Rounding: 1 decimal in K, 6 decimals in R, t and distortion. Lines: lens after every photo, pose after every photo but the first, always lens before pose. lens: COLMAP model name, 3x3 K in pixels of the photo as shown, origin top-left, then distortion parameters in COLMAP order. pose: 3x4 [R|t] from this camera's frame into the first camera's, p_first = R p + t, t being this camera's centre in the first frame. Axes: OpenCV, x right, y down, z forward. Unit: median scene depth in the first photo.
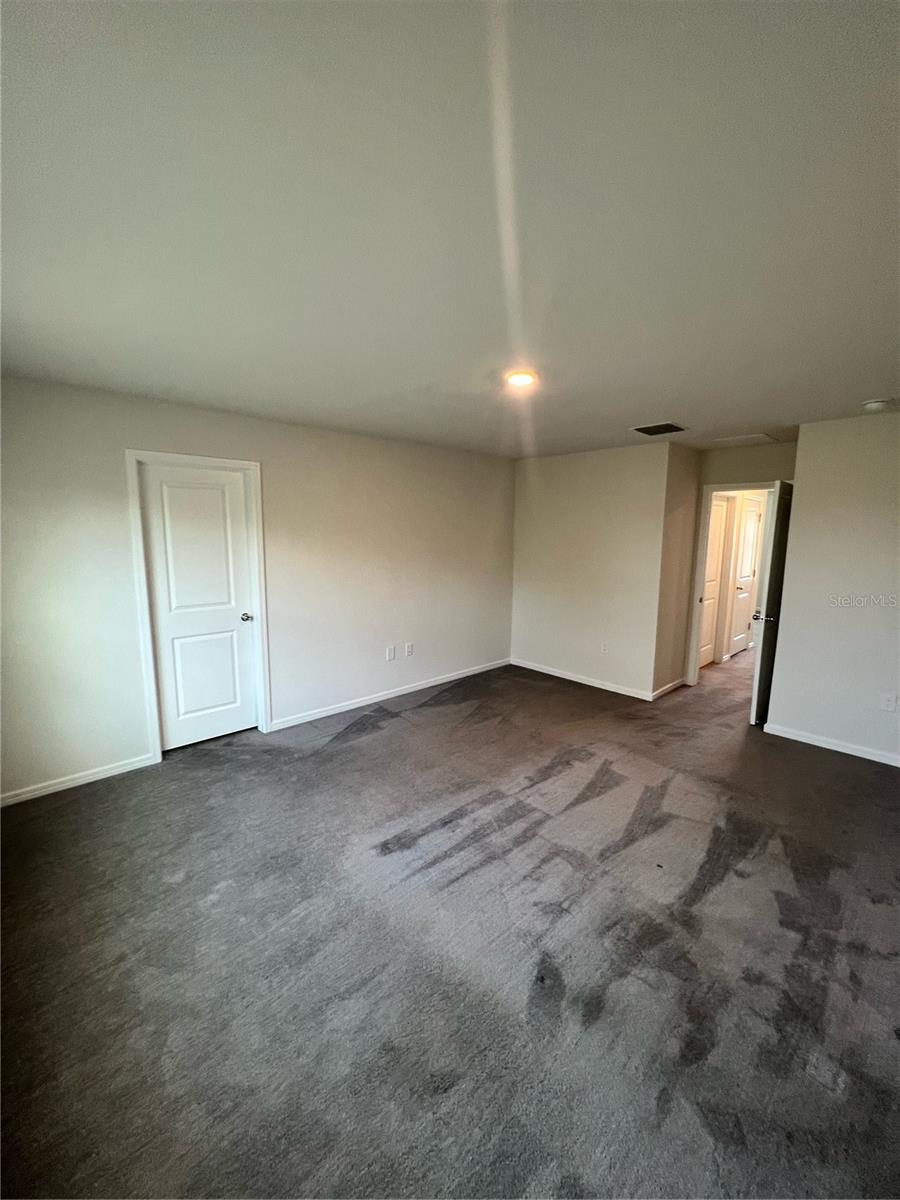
lens RADIAL K [[481.4, 0, 450.7], [0, 481.4, 598.2], [0, 0, 1]] dist [0.001857, -0.000012]
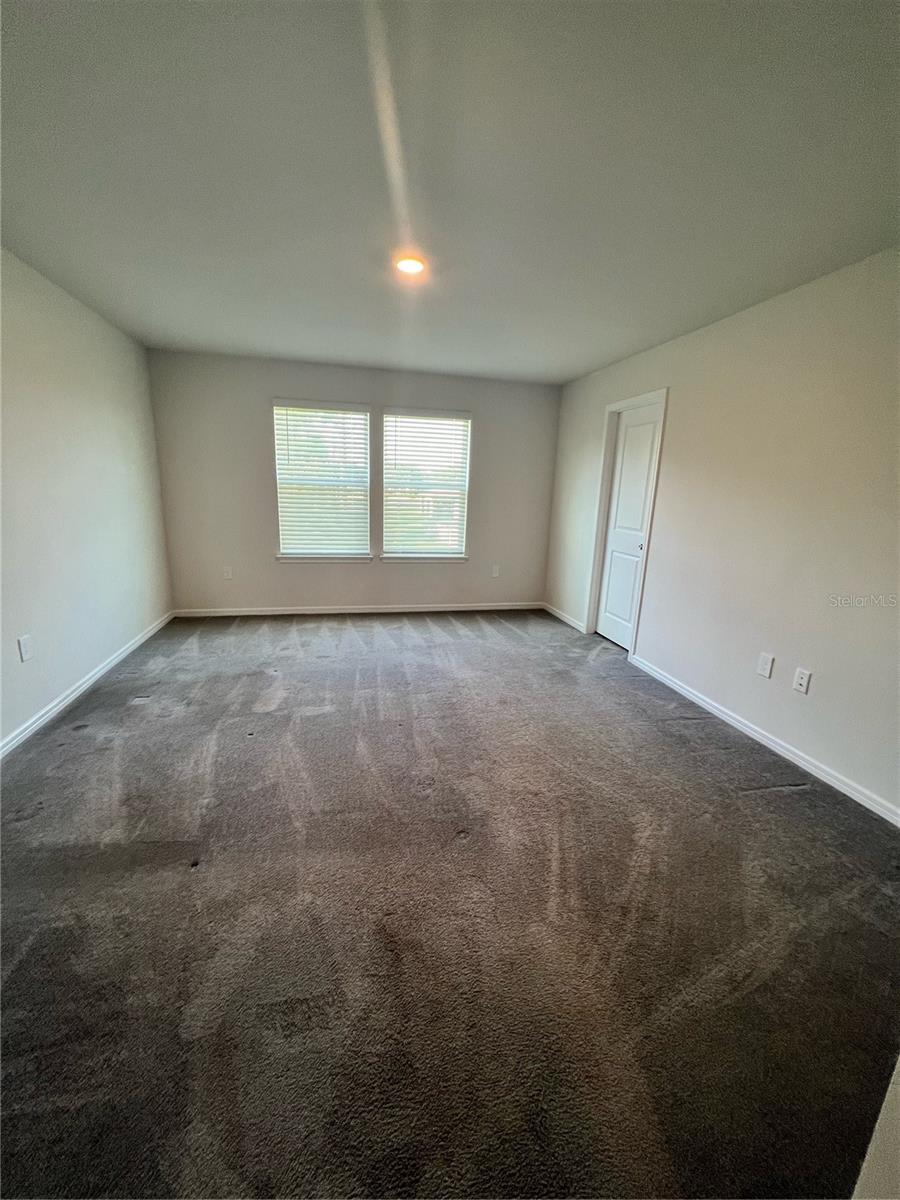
lens RADIAL K [[481.4, 0, 452.8], [0, 481.4, 601.6], [0, 0, 1]] dist [0.001857, -0.000012]
pose [[-0.491896, 0.186434, -0.850459, 0.695683], [-0.158755, 0.941223, 0.298153, -0.095055], [0.856058, 0.281675, -0.433387, 1.137639]]
